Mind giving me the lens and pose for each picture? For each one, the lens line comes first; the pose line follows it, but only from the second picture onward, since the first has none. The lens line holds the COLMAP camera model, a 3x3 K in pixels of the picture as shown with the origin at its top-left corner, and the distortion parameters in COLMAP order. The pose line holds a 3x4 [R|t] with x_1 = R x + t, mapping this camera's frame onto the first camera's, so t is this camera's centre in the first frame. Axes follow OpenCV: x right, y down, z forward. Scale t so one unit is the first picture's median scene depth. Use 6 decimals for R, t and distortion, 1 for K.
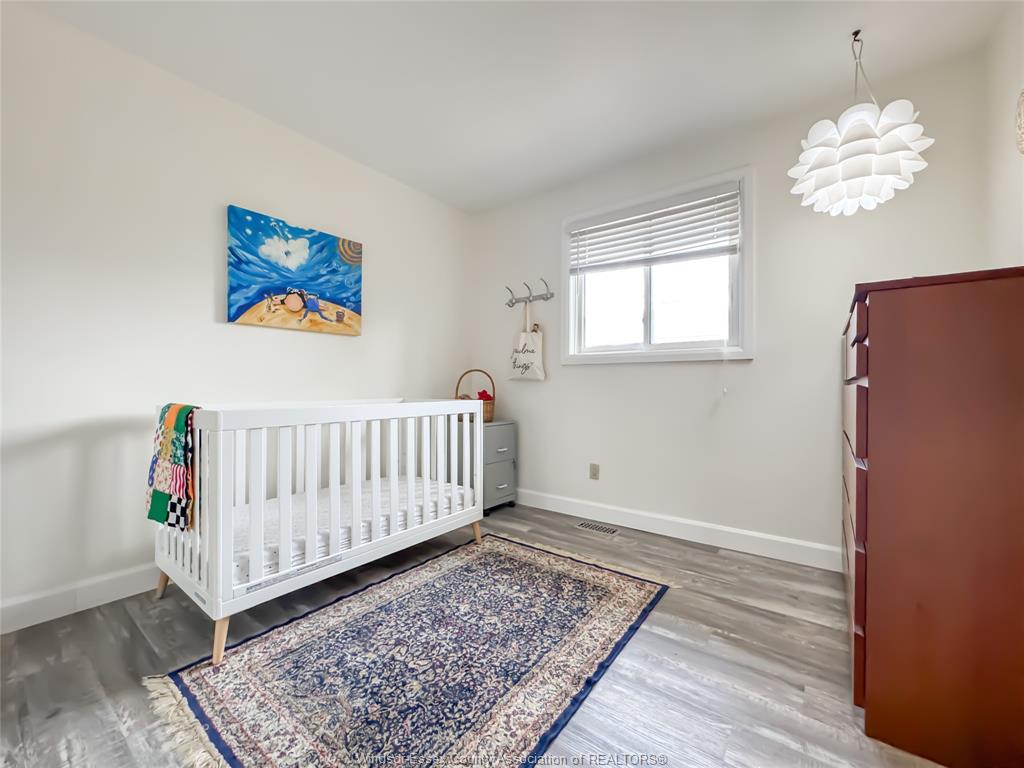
lens RADIAL K [[410.6, 0, 513.6], [0, 410.6, 384.4], [0, 0, 1]] dist [-0.005278, 0.000255]
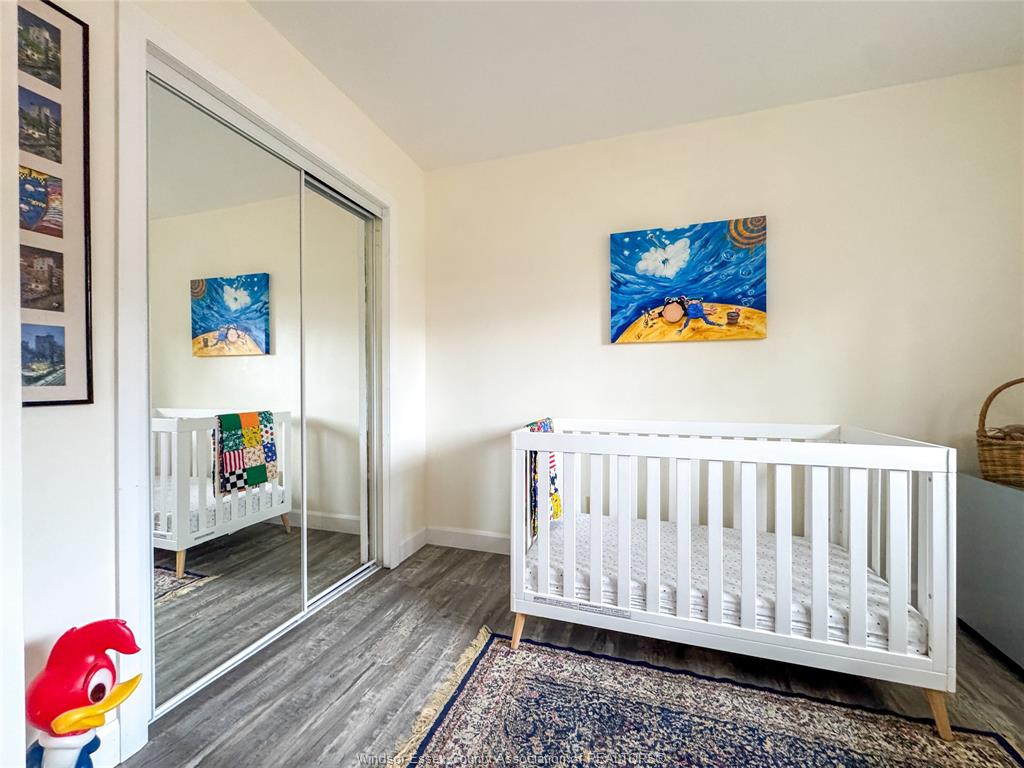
lens RADIAL K [[410.6, 0, 513.6], [0, 410.6, 384.4], [0, 0, 1]] dist [-0.005278, 0.000255]
pose [[0.321757, 0.000447, -0.946822, 0.234539], [0.002196, 0.999997, 0.001219, -0.043254], [0.946820, -0.002471, 0.321755, 0.389978]]
